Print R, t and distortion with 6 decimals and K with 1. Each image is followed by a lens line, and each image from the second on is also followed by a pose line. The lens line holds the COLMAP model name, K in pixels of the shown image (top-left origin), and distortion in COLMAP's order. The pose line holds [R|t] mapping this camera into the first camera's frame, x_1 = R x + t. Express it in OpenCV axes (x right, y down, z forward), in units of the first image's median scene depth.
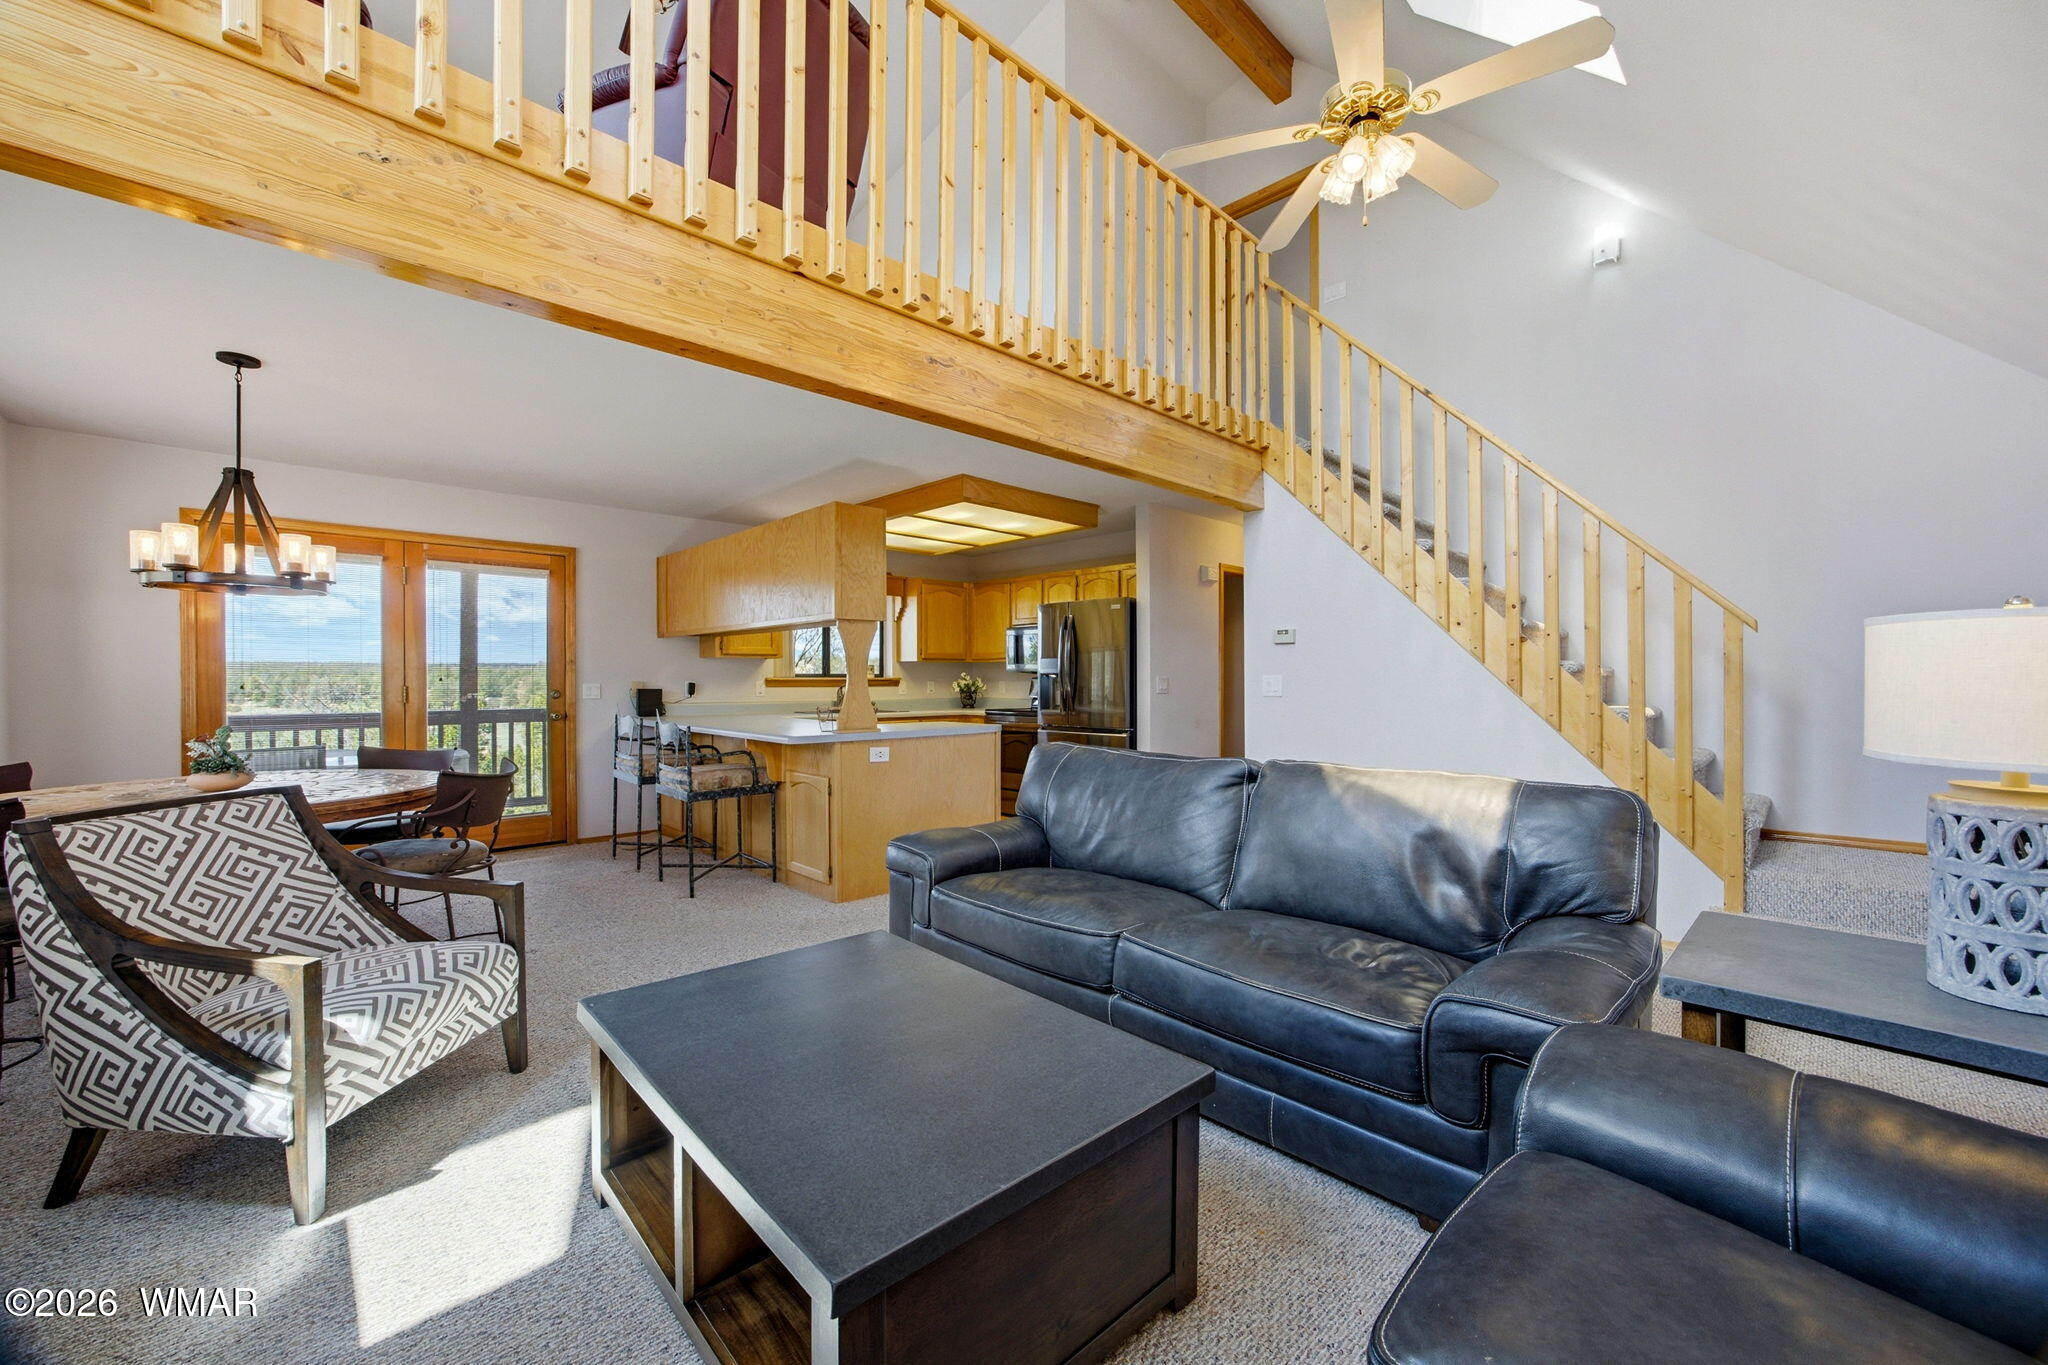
lens RADIAL K [[798.6, 0, 1016.1], [0, 798.6, 691.5], [0, 0, 1]] dist [0.001294, 0.000126]
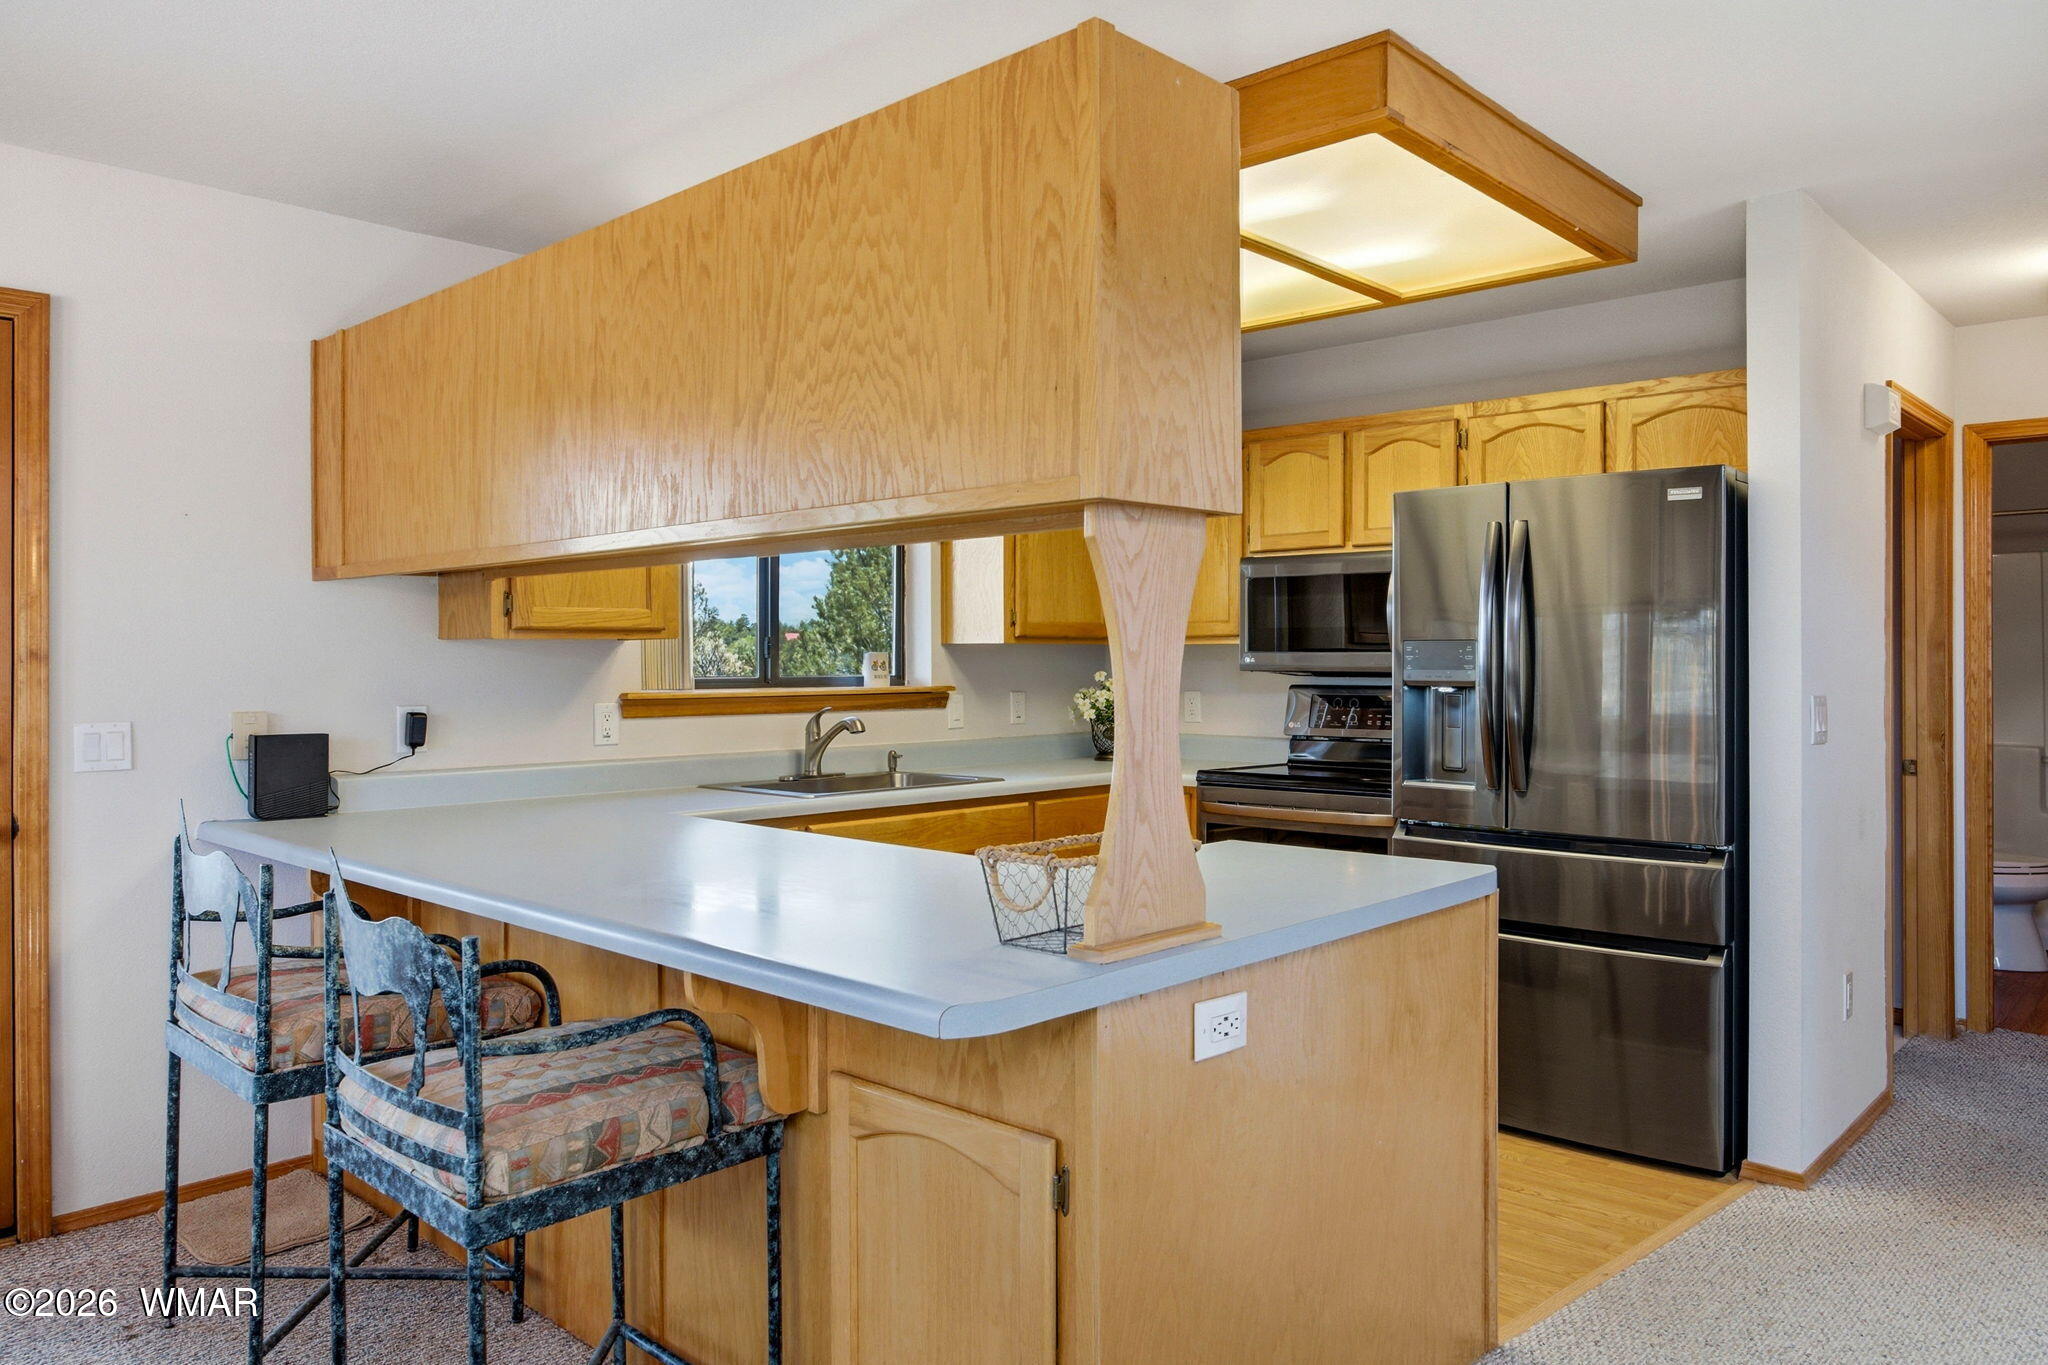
lens RADIAL K [[1404.4, 0, 1038.2], [0, 1404.4, 669.6], [0, 0, 1]] dist [-0.002283, -0.001152]
pose [[0.997511, -0.001076, 0.070501, -0.183079], [0.001695, 0.999961, -0.008717, -0.023308], [-0.070489, 0.008814, 0.997474, 0.382578]]
